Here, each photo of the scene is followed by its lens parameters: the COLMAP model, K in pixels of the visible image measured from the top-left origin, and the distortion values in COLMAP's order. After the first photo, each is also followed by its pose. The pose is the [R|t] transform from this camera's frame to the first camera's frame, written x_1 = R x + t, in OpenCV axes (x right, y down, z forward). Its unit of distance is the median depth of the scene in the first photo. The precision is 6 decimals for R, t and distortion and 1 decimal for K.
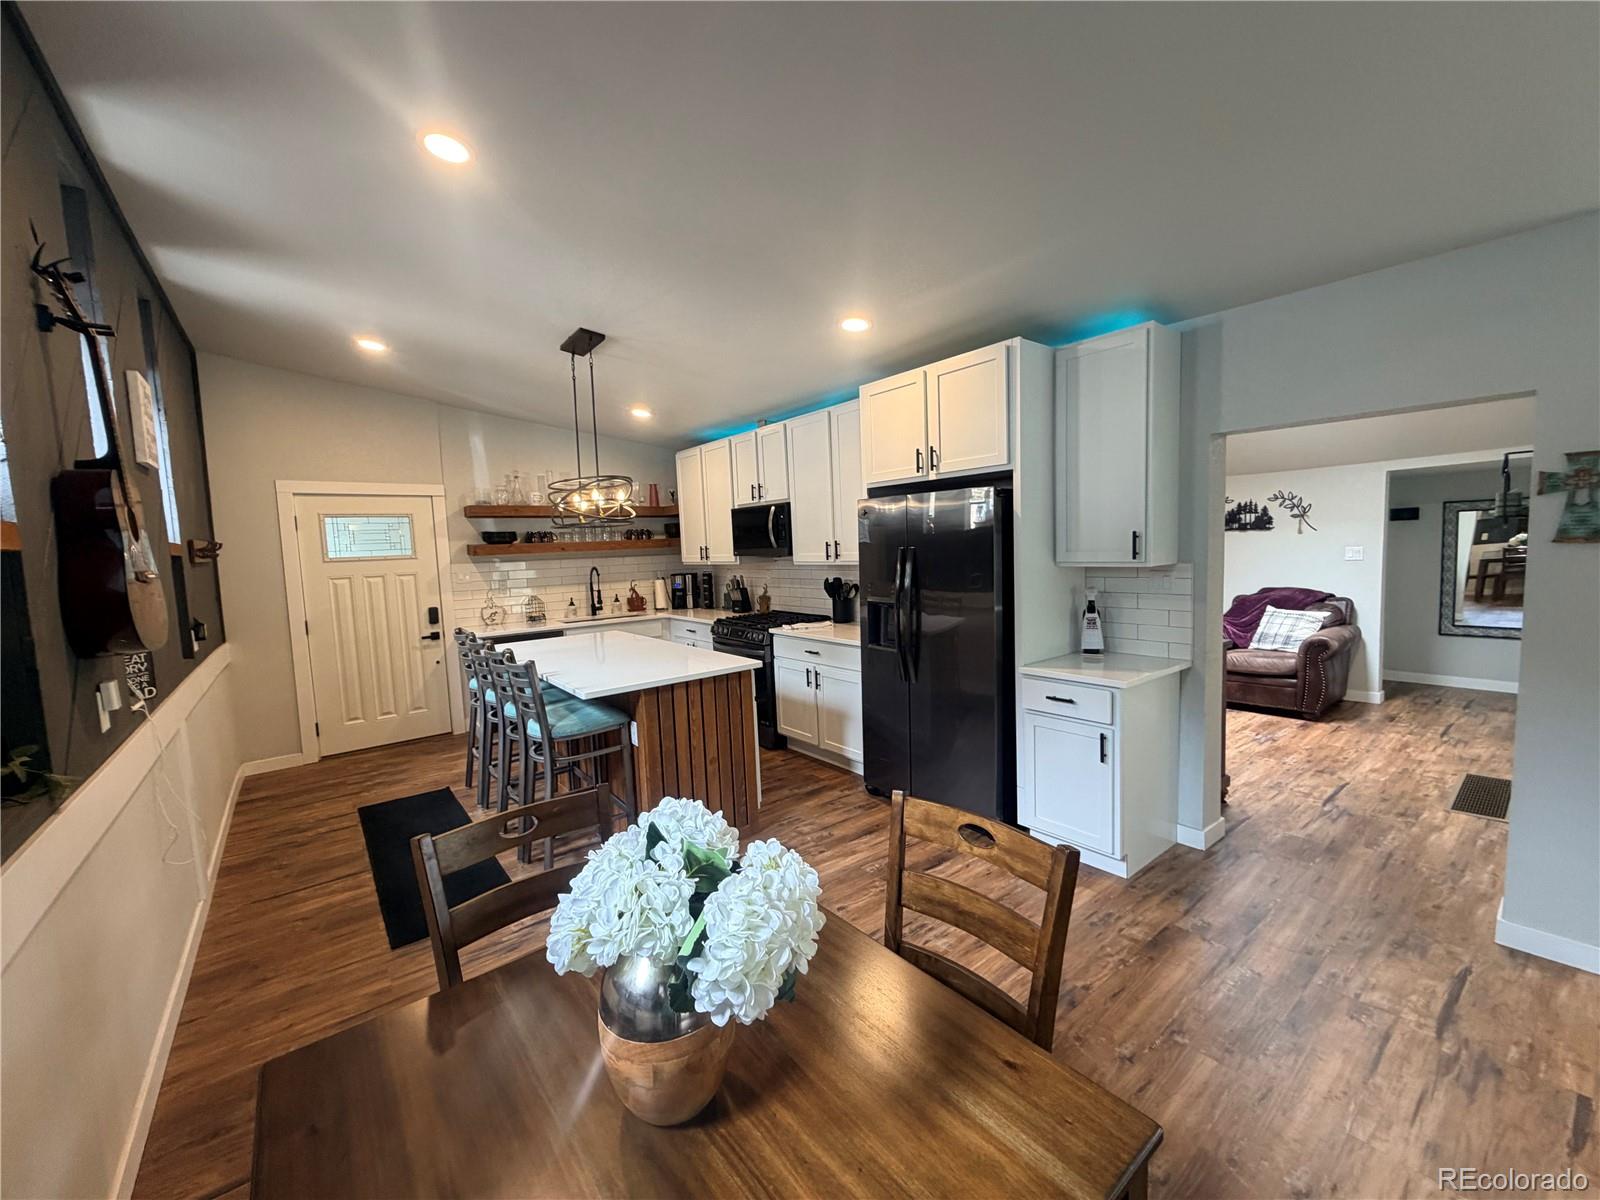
lens RADIAL K [[642.4, 0, 798.4], [0, 642.4, 597.8], [0, 0, 1]] dist [0.000823, -0.000145]
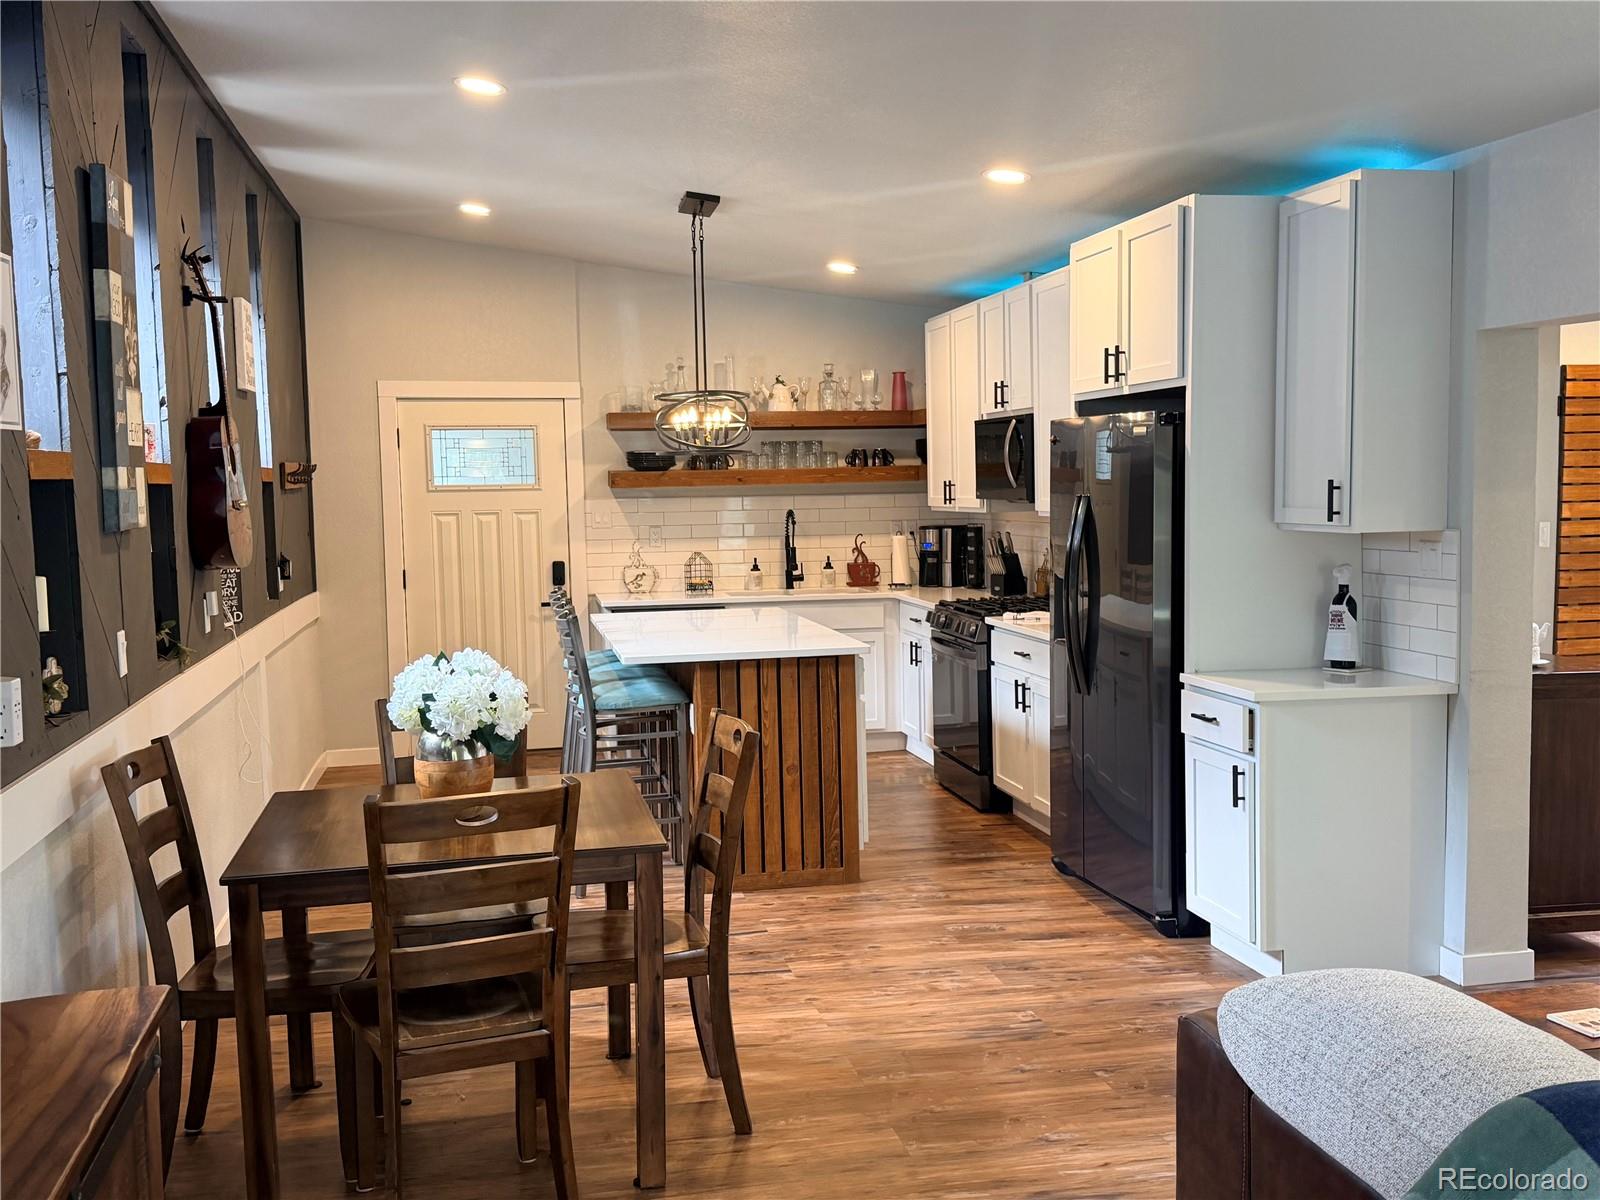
lens RADIAL K [[1549.1, 0, 800.0], [0, 1549.1, 600.0], [0, 0, 1]] dist [0.225952, -0.544382]
pose [[0.897318, 0.055808, -0.437842, 0.559211], [-0.052598, 0.998426, 0.019465, 0.014495], [0.438239, 0.005563, 0.898841, -0.543345]]
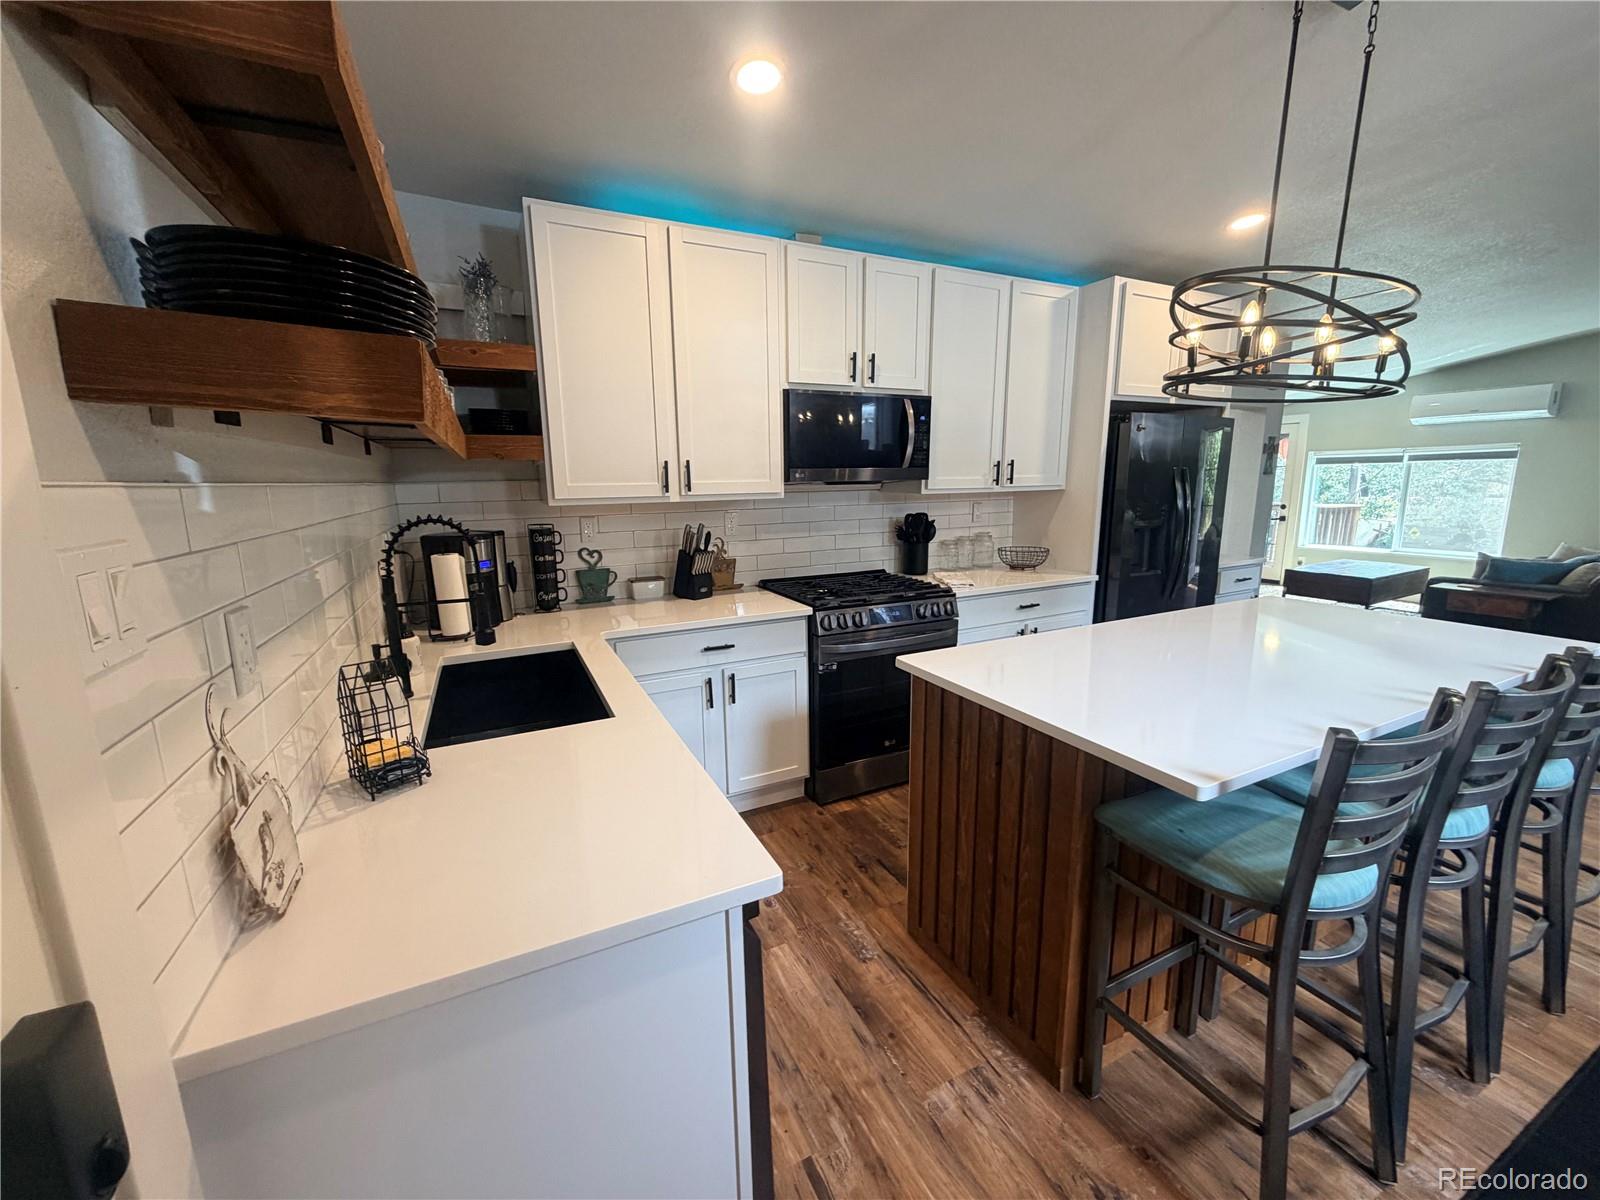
lens RADIAL K [[643.1, 0, 794.2], [0, 643.1, 595.9], [0, 0, 1]] dist [-0.000209, -0.000071]
pose [[0.209467, -0.139395, 0.967829, -0.619715], [0.093841, 0.988084, 0.122002, -0.037554], [-0.973302, 0.065267, 0.220052, 0.889494]]
